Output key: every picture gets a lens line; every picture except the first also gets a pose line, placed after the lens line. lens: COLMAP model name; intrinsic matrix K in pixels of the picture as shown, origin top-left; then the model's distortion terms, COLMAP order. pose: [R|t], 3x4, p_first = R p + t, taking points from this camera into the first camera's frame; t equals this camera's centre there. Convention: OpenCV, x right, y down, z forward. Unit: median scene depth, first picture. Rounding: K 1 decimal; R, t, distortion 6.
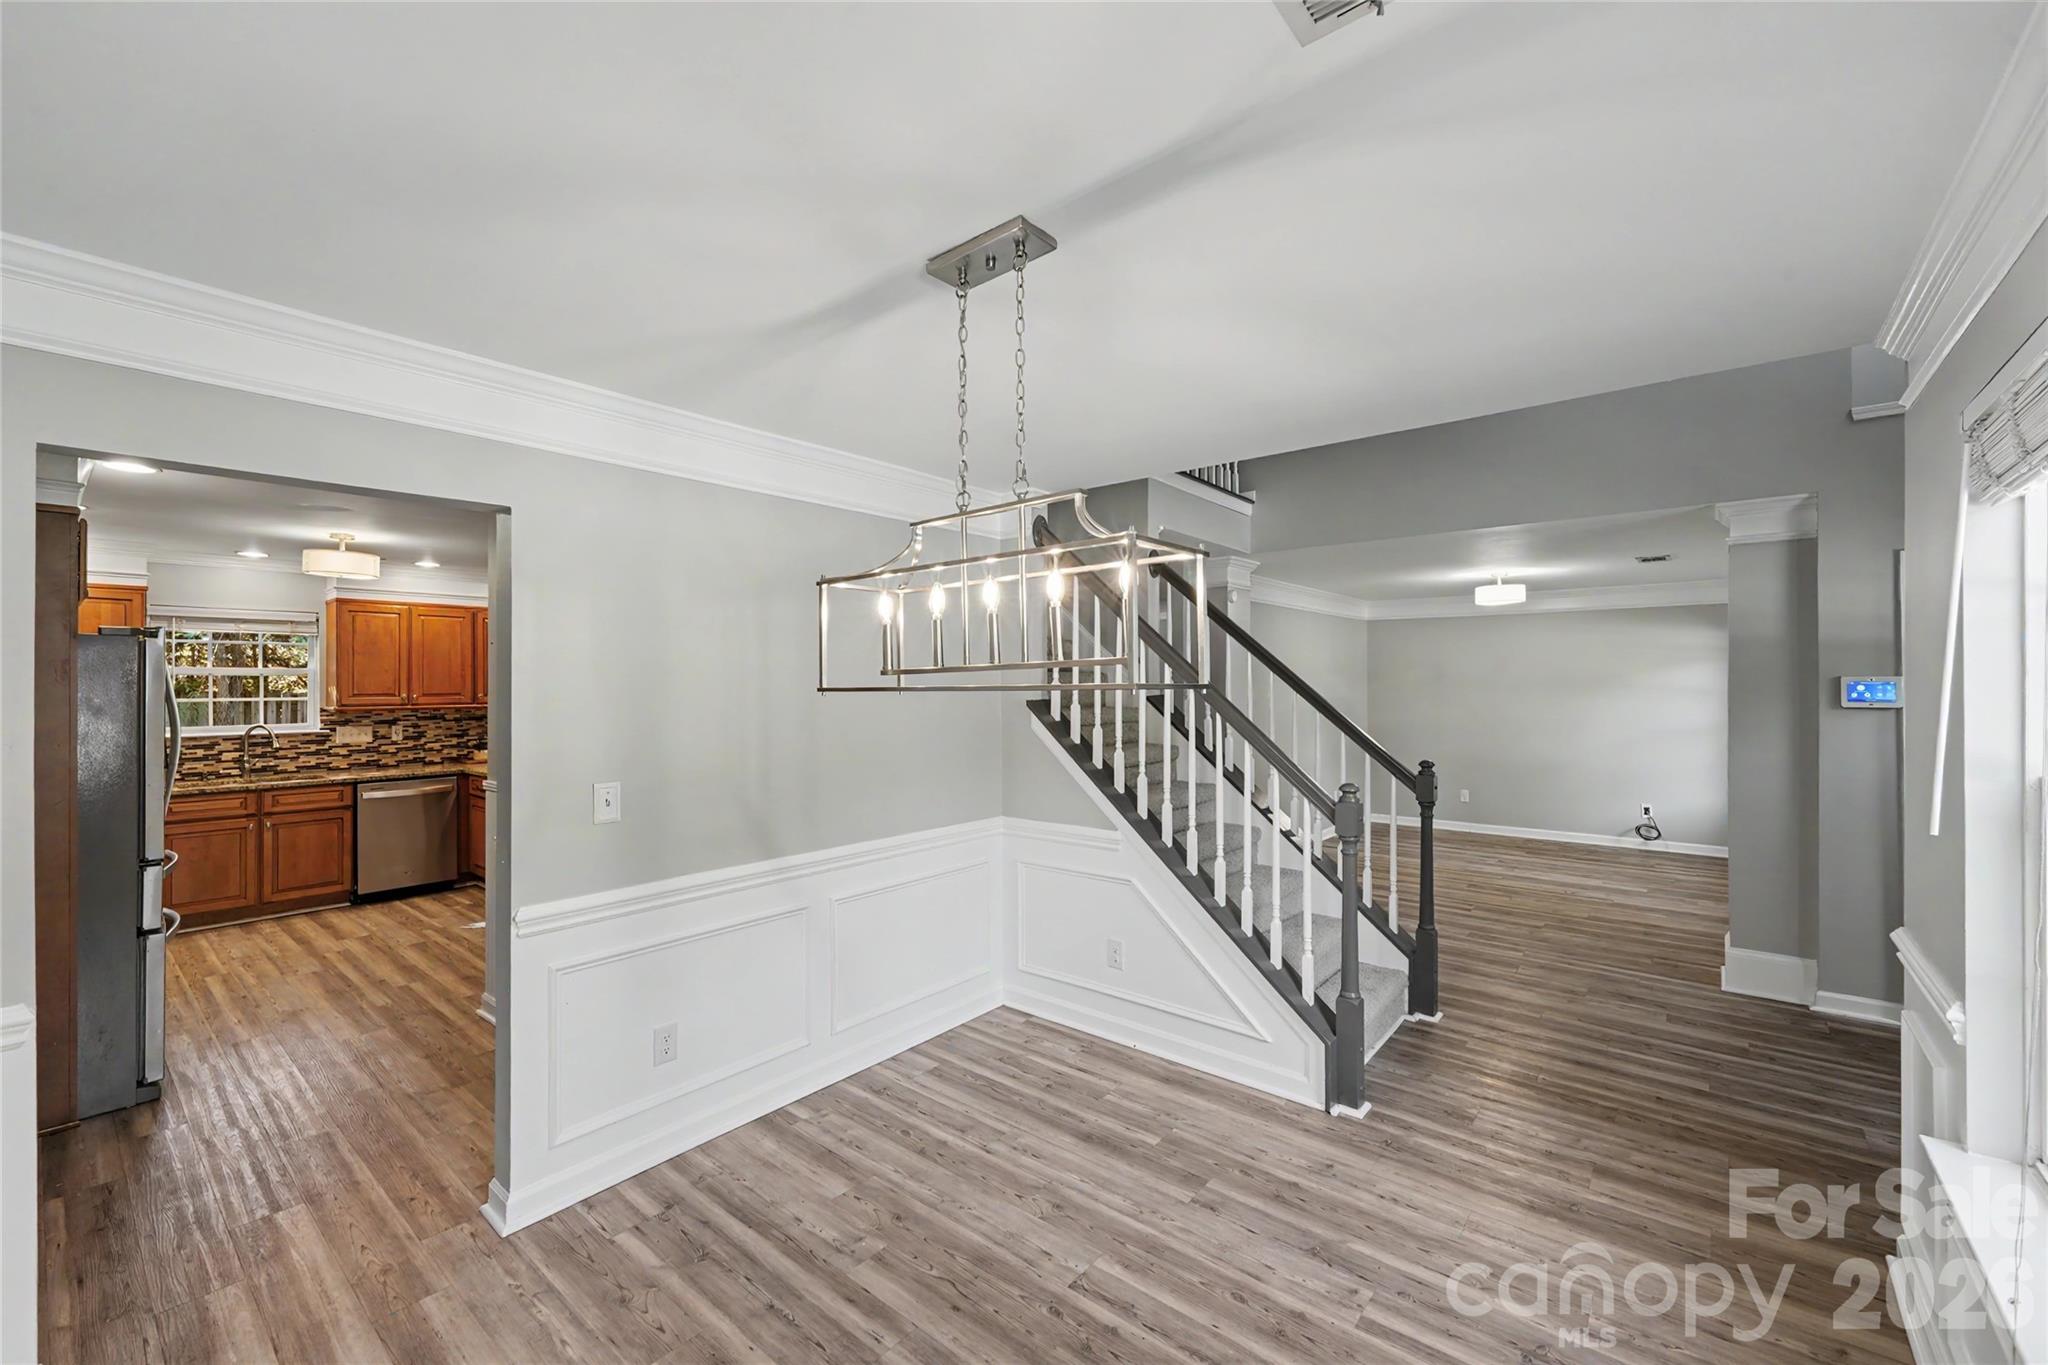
lens RADIAL K [[831.7, 0, 1020.3], [0, 831.7, 678.8], [0, 0, 1]] dist [-0.000795, -0.000969]
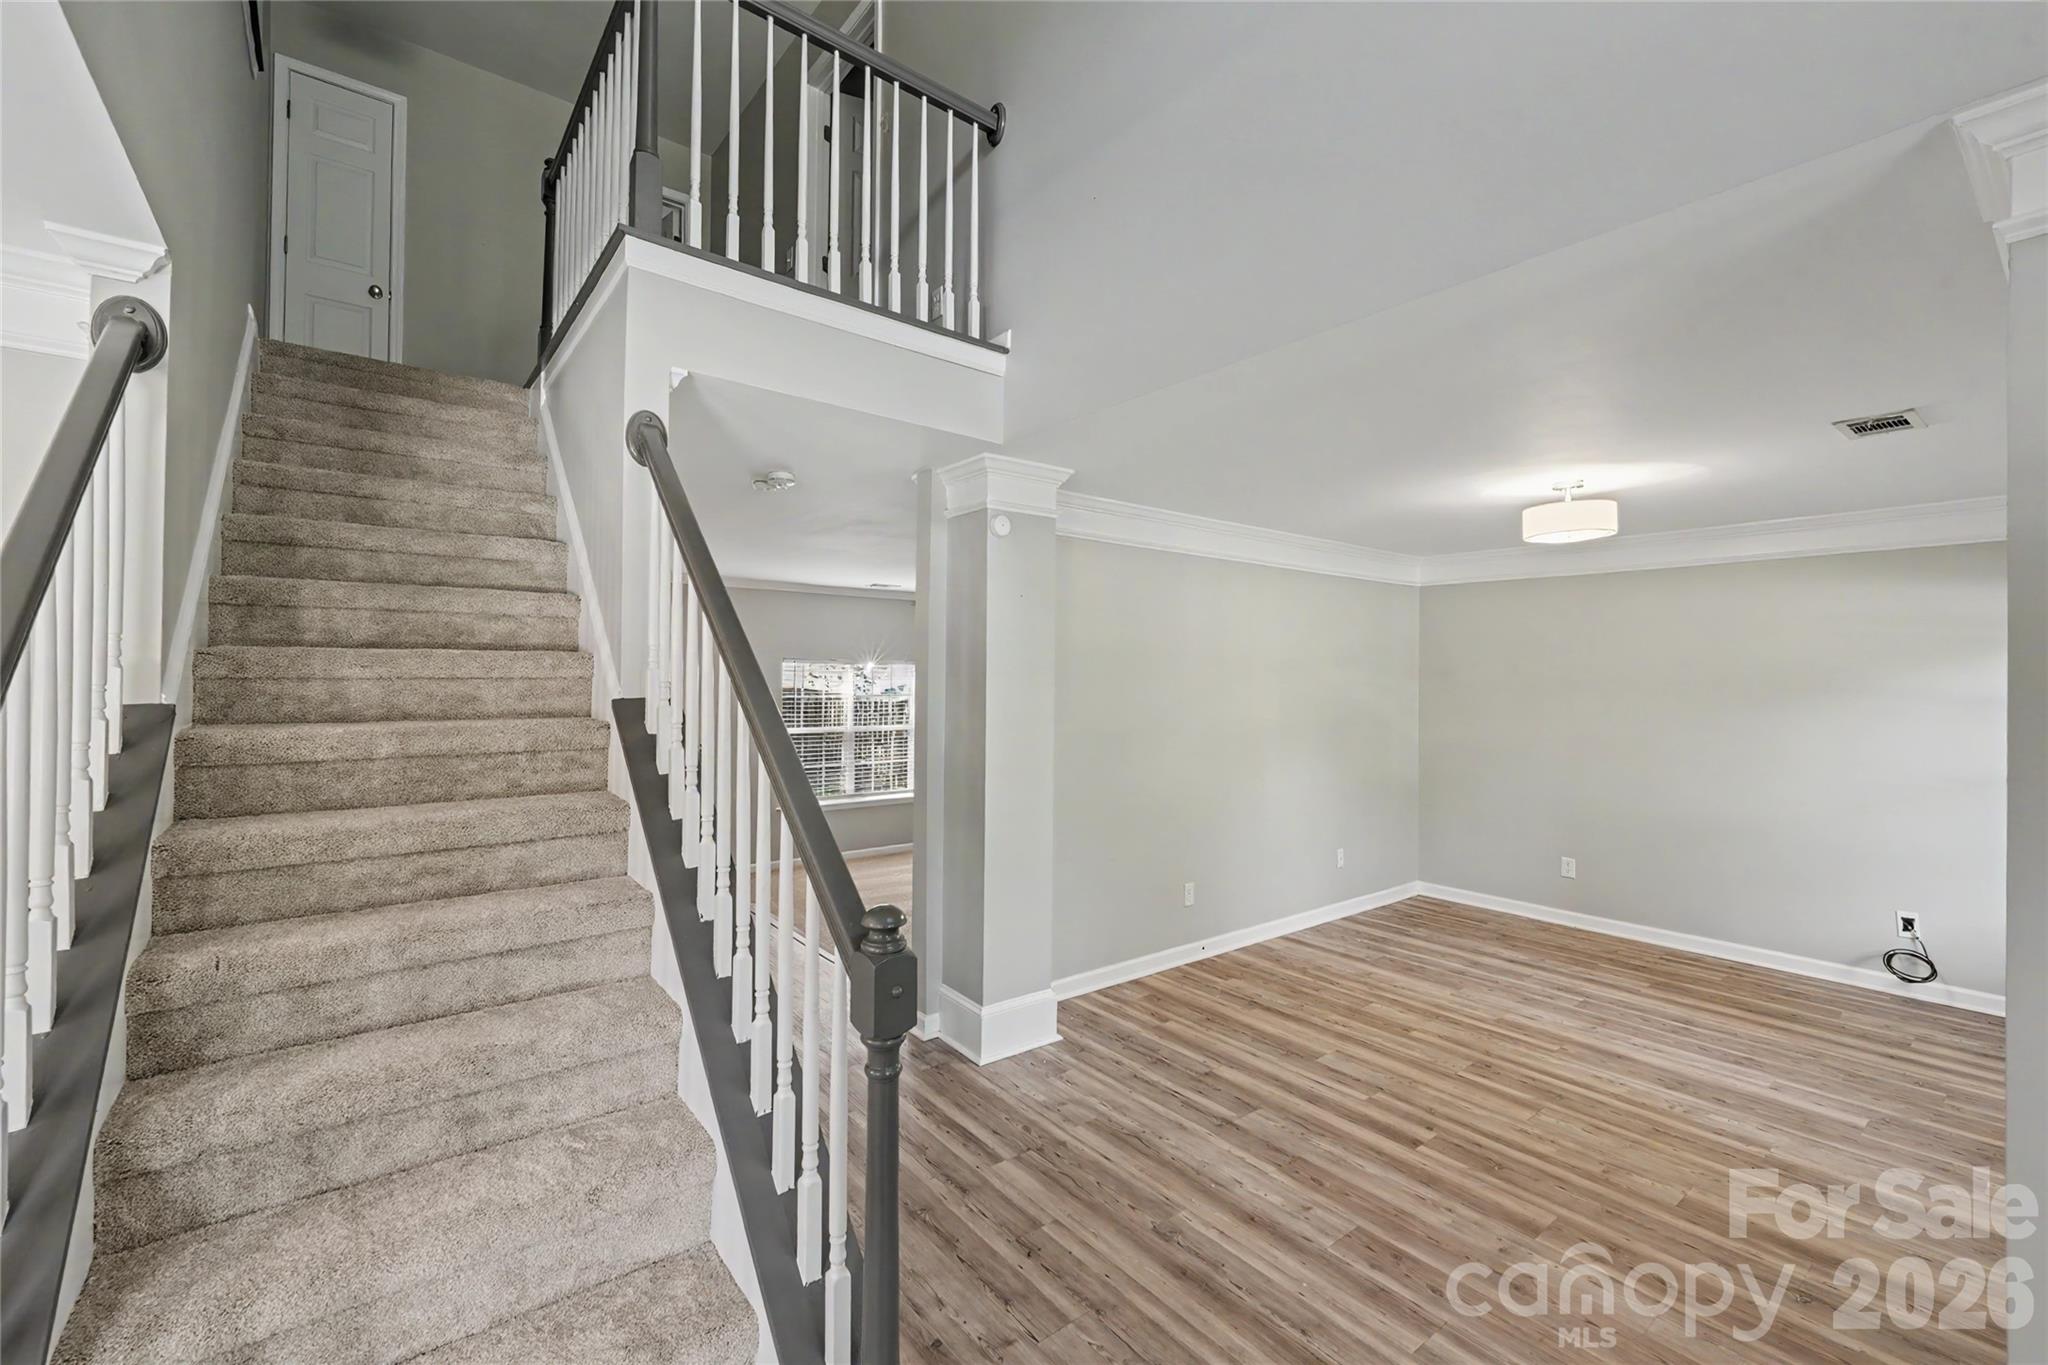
lens RADIAL K [[846.4, 0, 1030.9], [0, 846.4, 665.9], [0, 0, 1]] dist [0.005027, -0.001674]
pose [[0.977635, 0.009761, -0.210082, 0.407567], [-0.011606, 0.999904, -0.007550, 0.001770], [0.209988, 0.009819, 0.977655, 0.444098]]
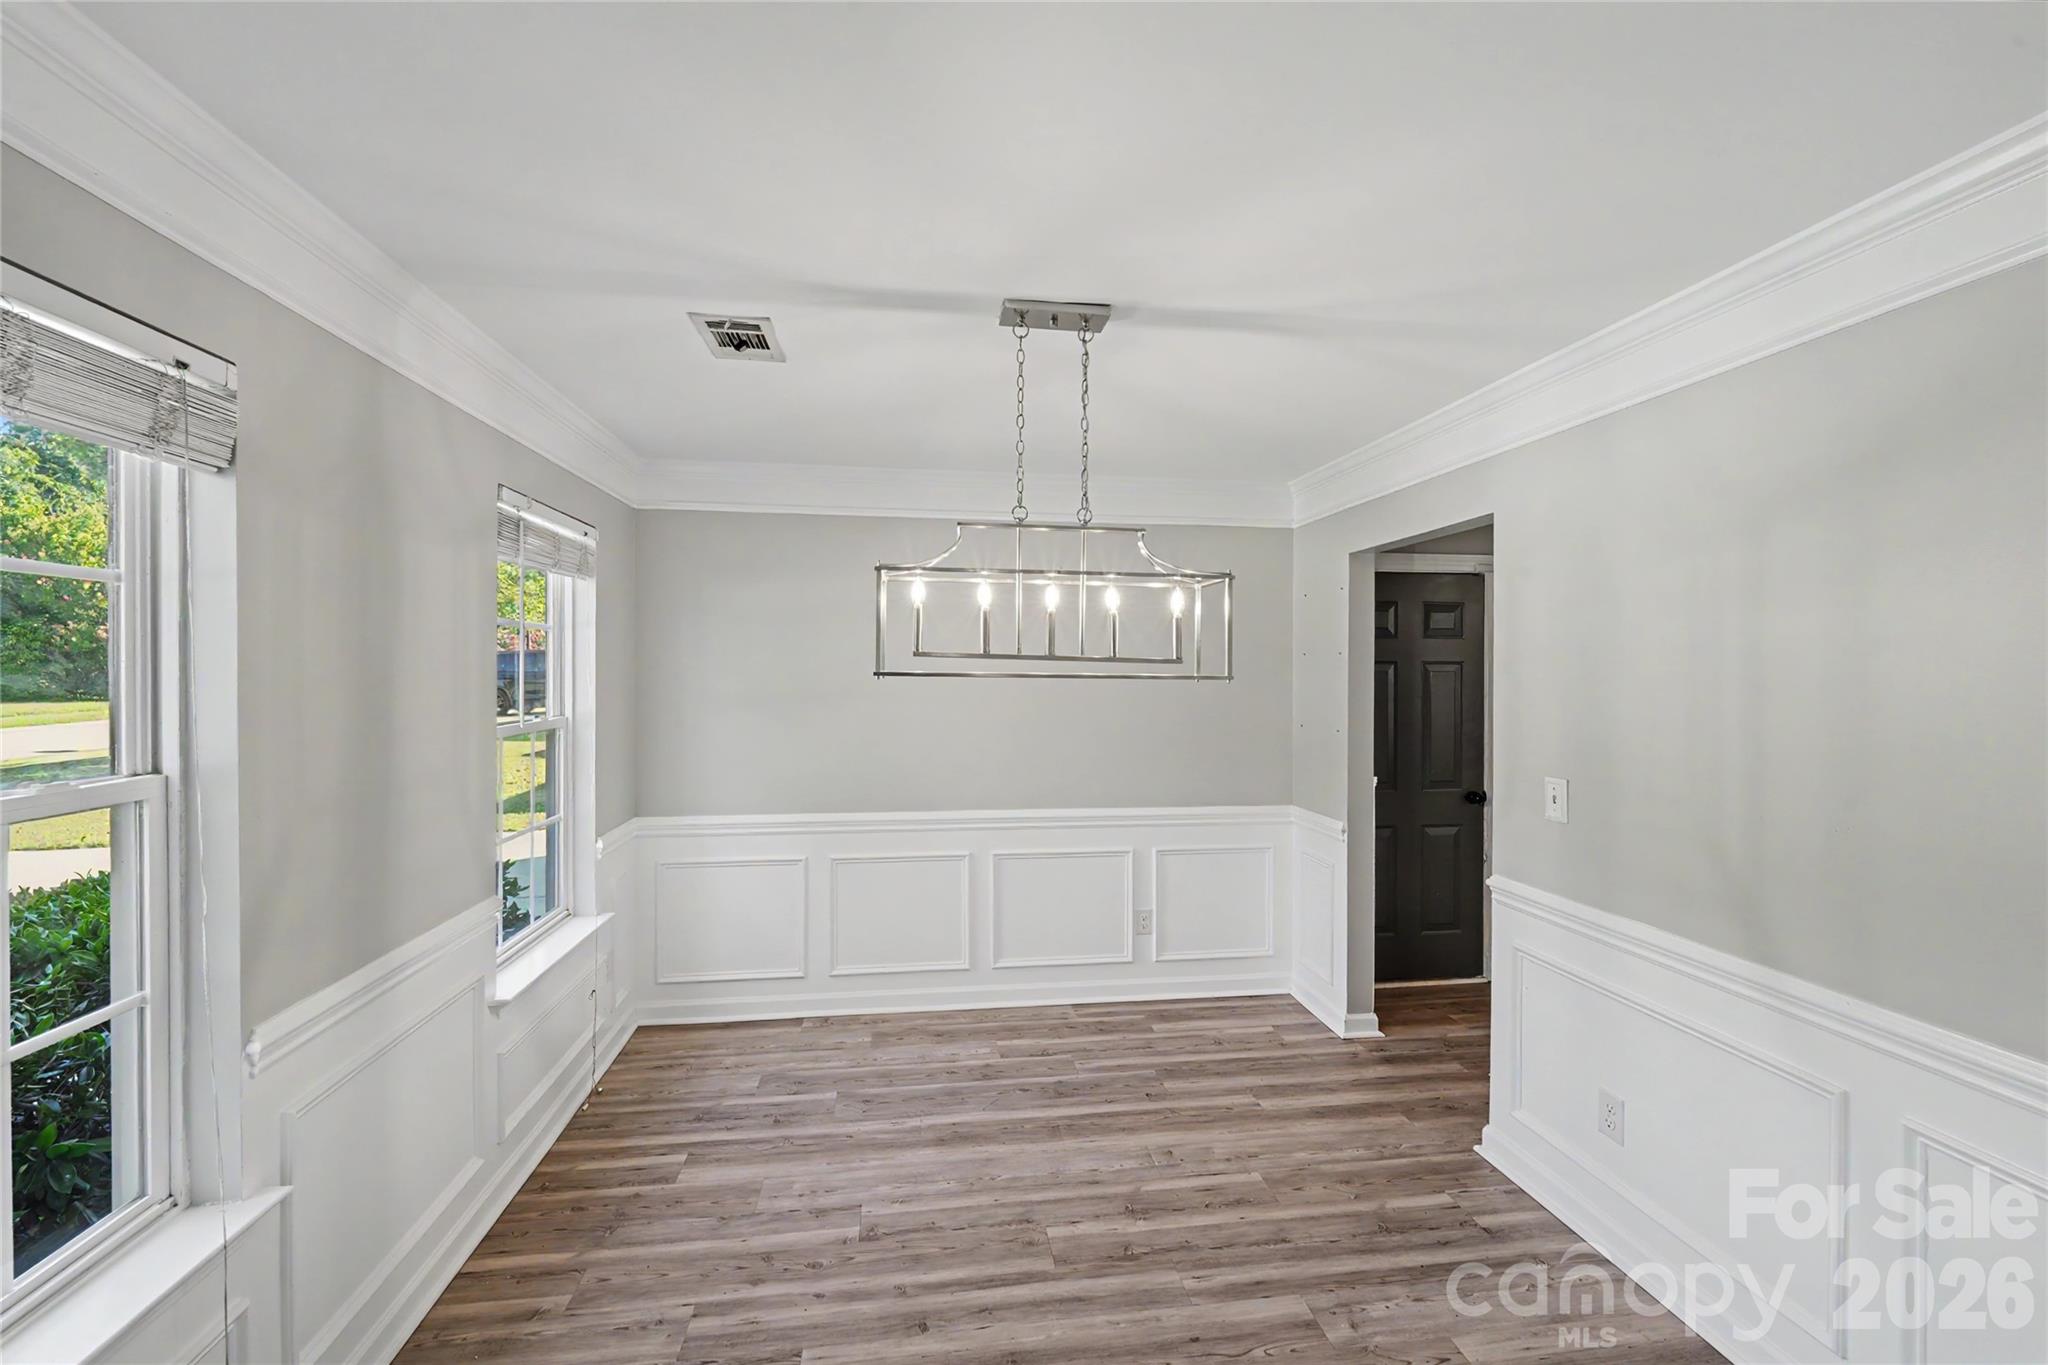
lens RADIAL K [[846.4, 0, 1009.8], [0, 846.4, 678.6], [0, 0, 1]] dist [0.005027, -0.001674]
pose [[-0.681540, 0.008649, -0.731730, 0.264186], [0.004807, 0.999961, 0.007342, 0.002297], [0.731765, 0.001487, -0.681555, 0.522429]]
